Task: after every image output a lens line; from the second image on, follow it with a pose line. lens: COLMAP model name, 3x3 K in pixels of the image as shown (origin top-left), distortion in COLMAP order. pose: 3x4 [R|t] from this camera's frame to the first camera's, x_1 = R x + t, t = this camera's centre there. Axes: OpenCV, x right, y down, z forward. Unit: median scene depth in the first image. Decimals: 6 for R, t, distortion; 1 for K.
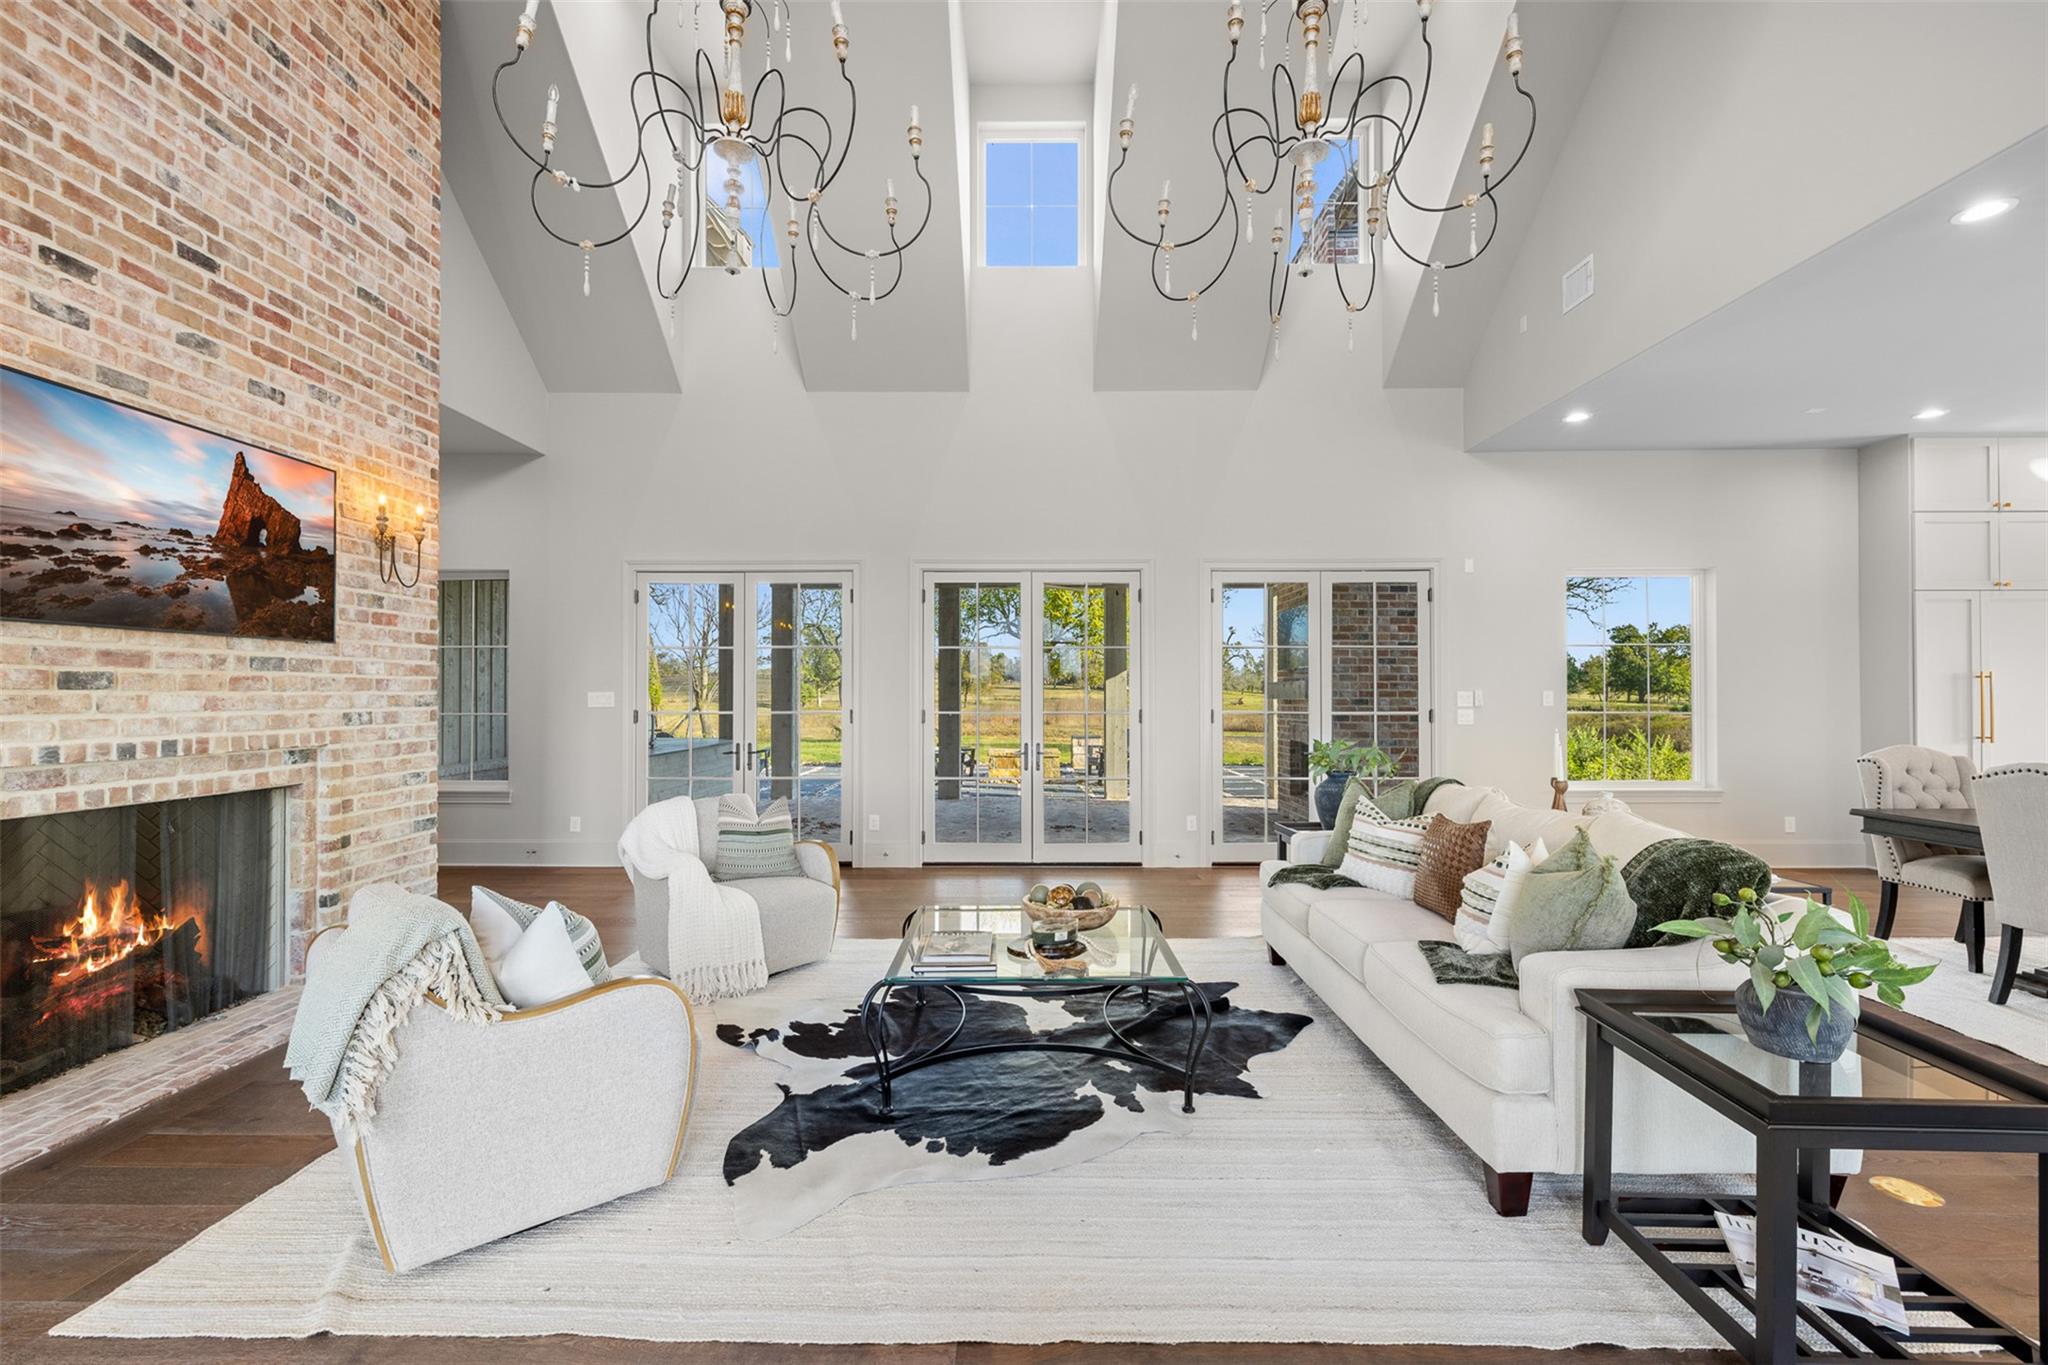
lens RADIAL K [[863.4, 0, 1022.4], [0, 863.4, 691.2], [0, 0, 1]] dist [0.001798, 0.000608]
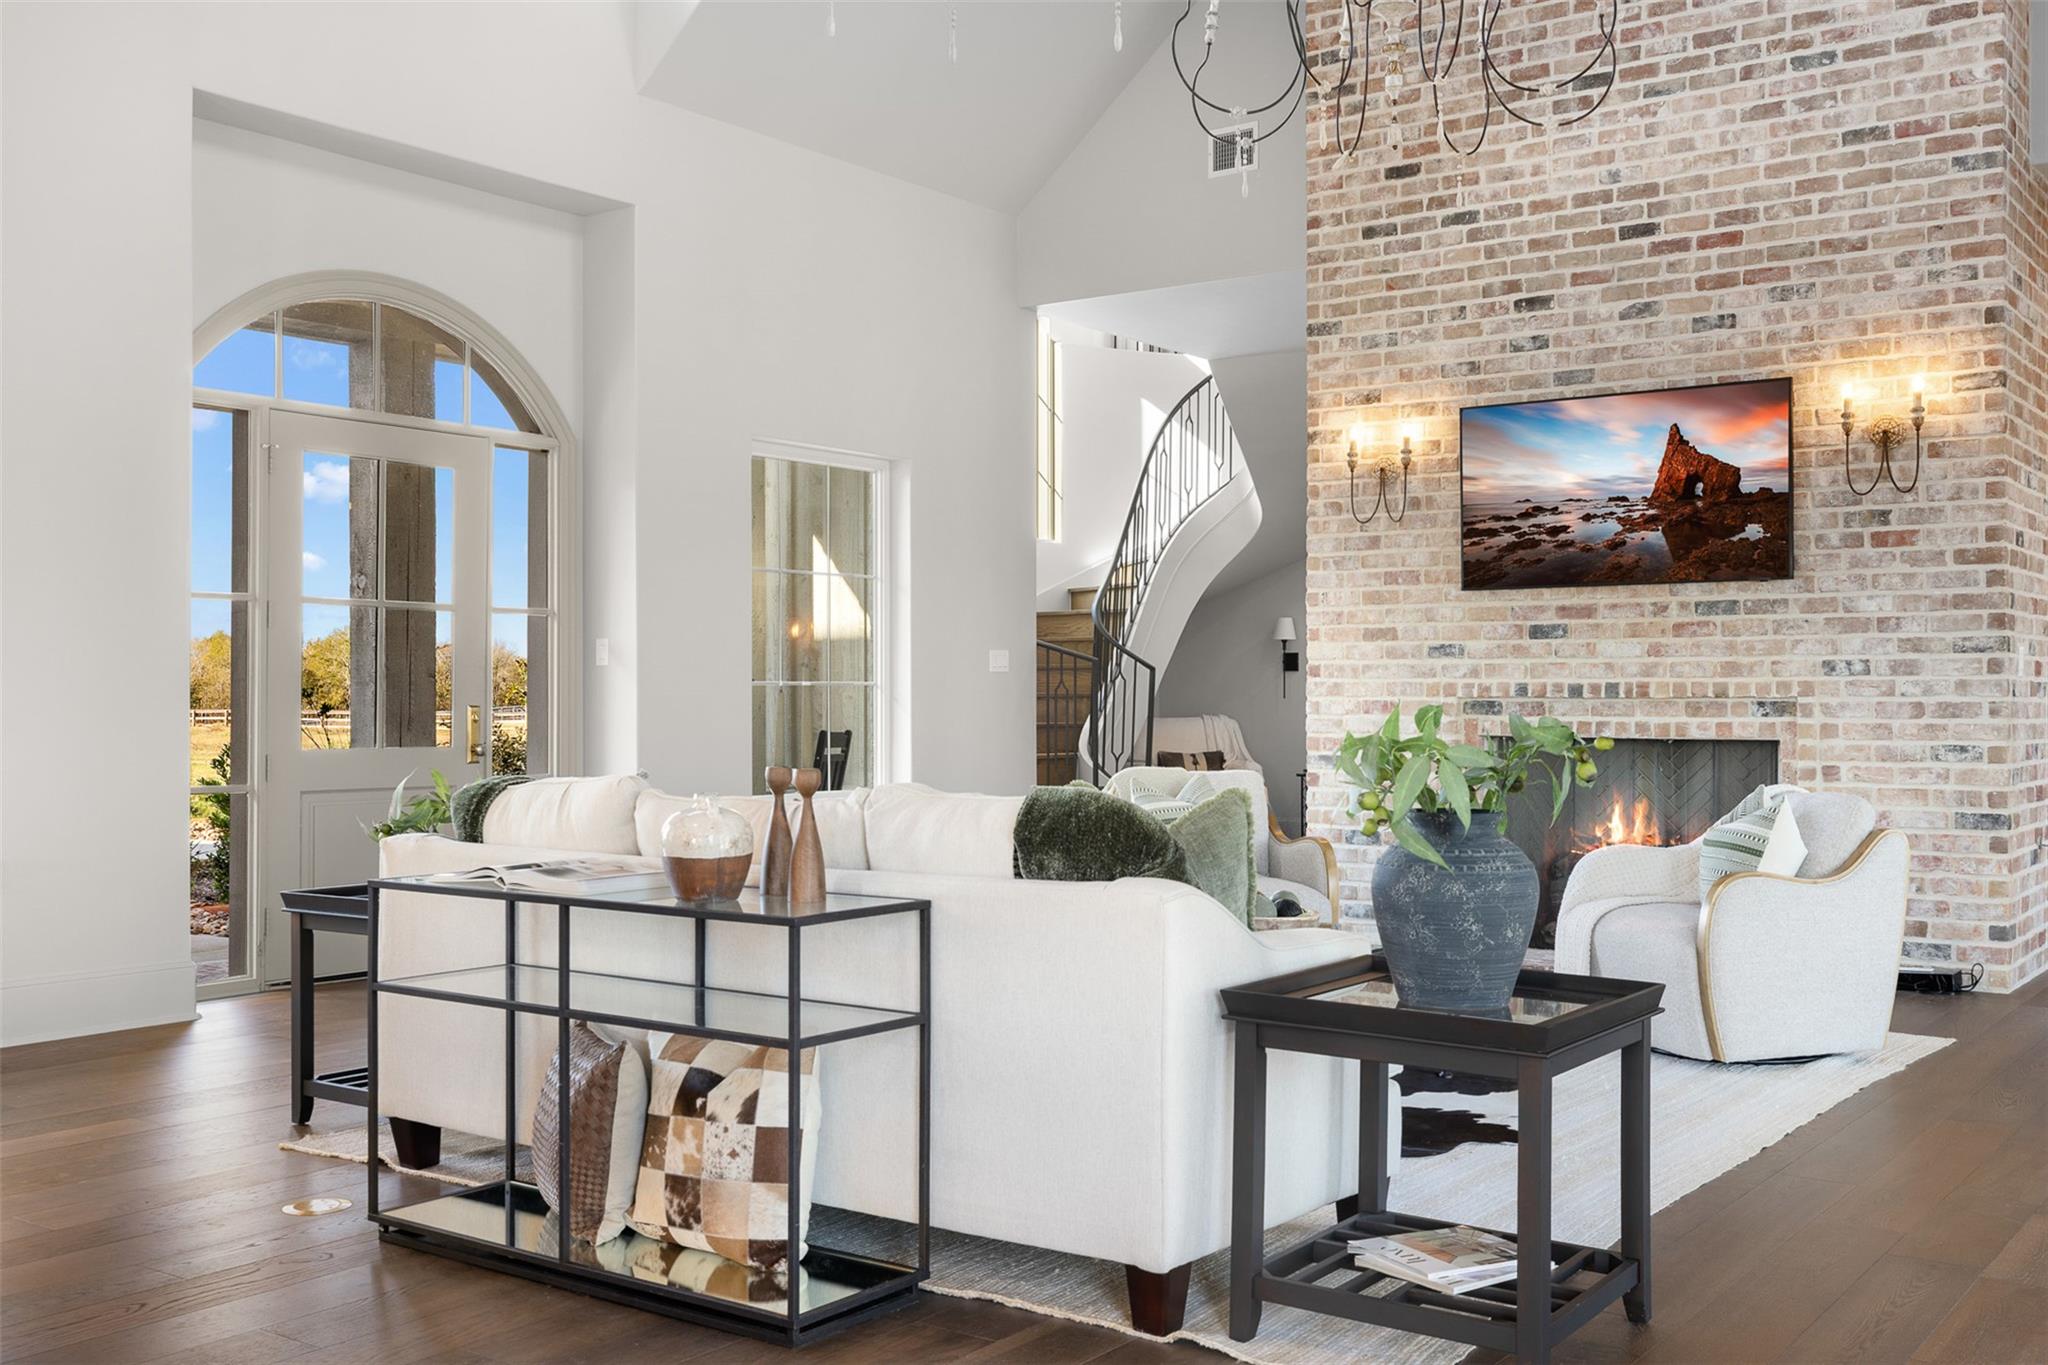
lens RADIAL K [[2020.8, 0, 1022.1], [0, 2020.8, 684.0], [0, 0, 1]] dist [0.013057, 0.000000]
pose [[-0.579239, -0.001851, -0.815155, 1.458982], [0.005136, 0.999969, -0.005921, 0.064859], [0.815141, -0.007616, -0.579212, 1.756955]]
